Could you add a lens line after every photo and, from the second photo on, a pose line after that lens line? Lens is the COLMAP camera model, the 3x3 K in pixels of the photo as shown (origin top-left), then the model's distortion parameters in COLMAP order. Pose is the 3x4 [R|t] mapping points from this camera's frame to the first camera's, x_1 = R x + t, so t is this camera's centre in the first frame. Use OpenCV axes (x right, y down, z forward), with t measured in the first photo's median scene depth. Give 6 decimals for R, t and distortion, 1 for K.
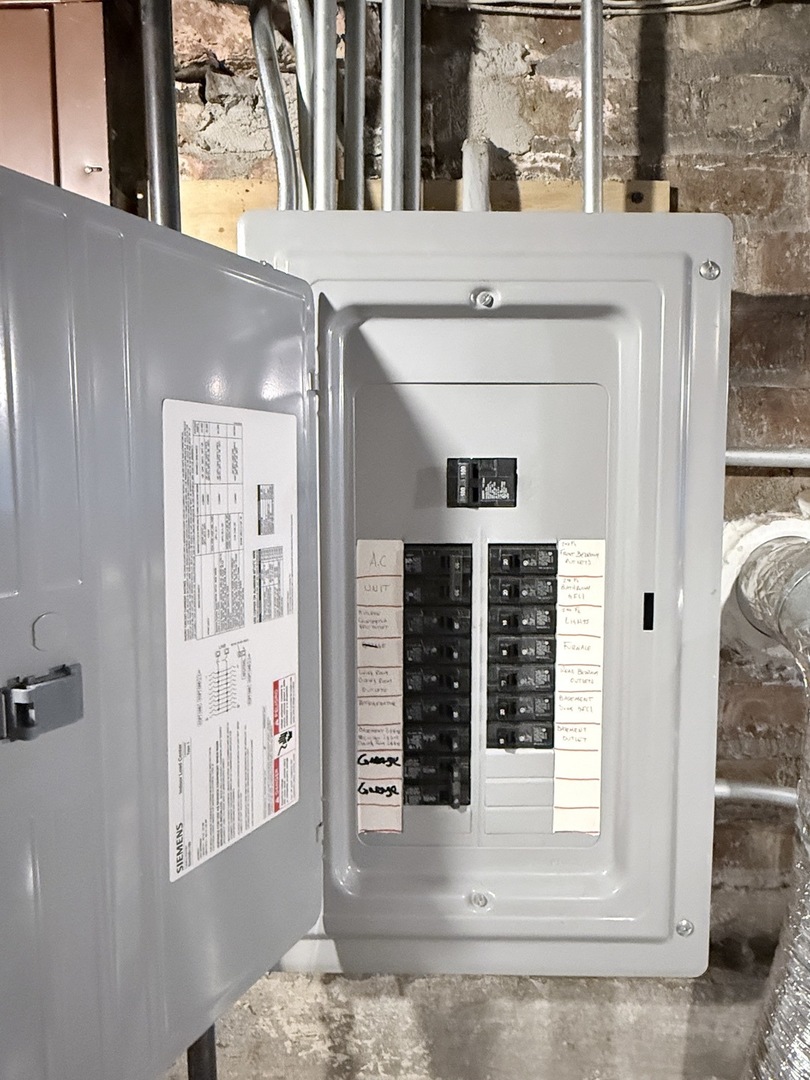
lens RADIAL K [[668.8, 0, 403.9], [0, 668.8, 538.7], [0, 0, 1]] dist [0.004420, -0.000130]
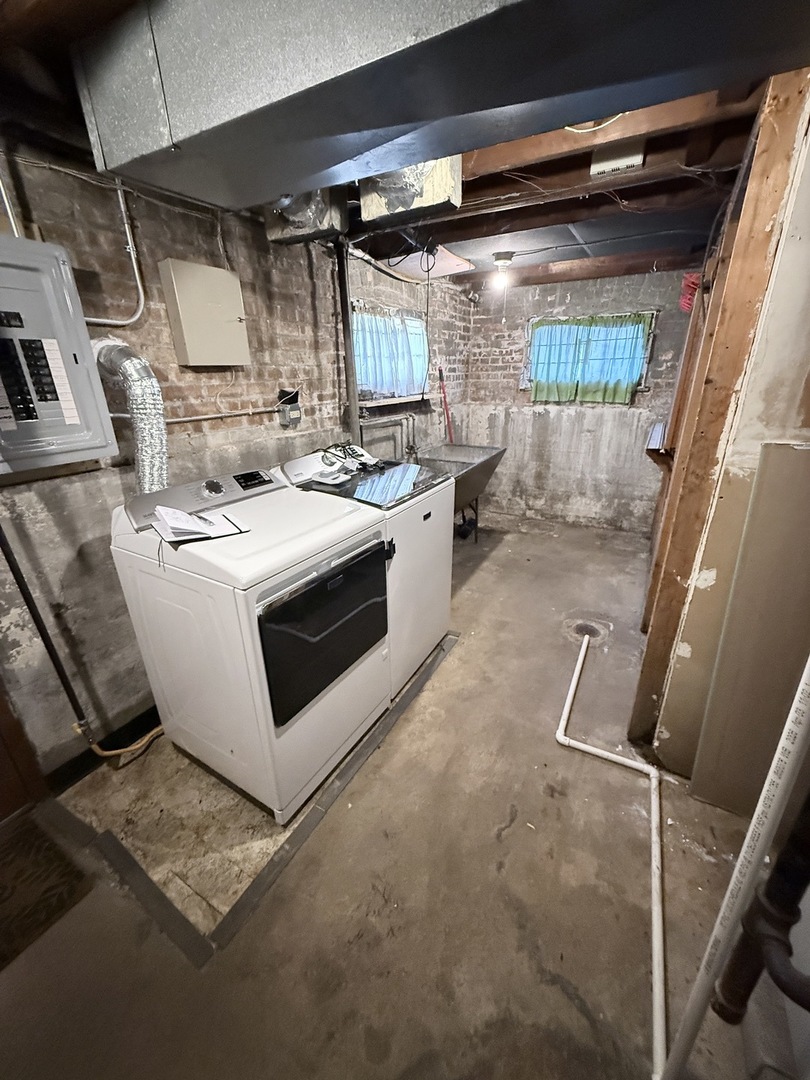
lens RADIAL K [[433.4, 0, 404.3], [0, 433.4, 543.0], [0, 0, 1]] dist [-0.000746, 0.000003]
pose [[0.495958, -0.328704, 0.803728, -0.987120], [0.082337, 0.939216, 0.333307, 0.397725], [-0.864434, -0.099130, 0.492877, -1.862223]]
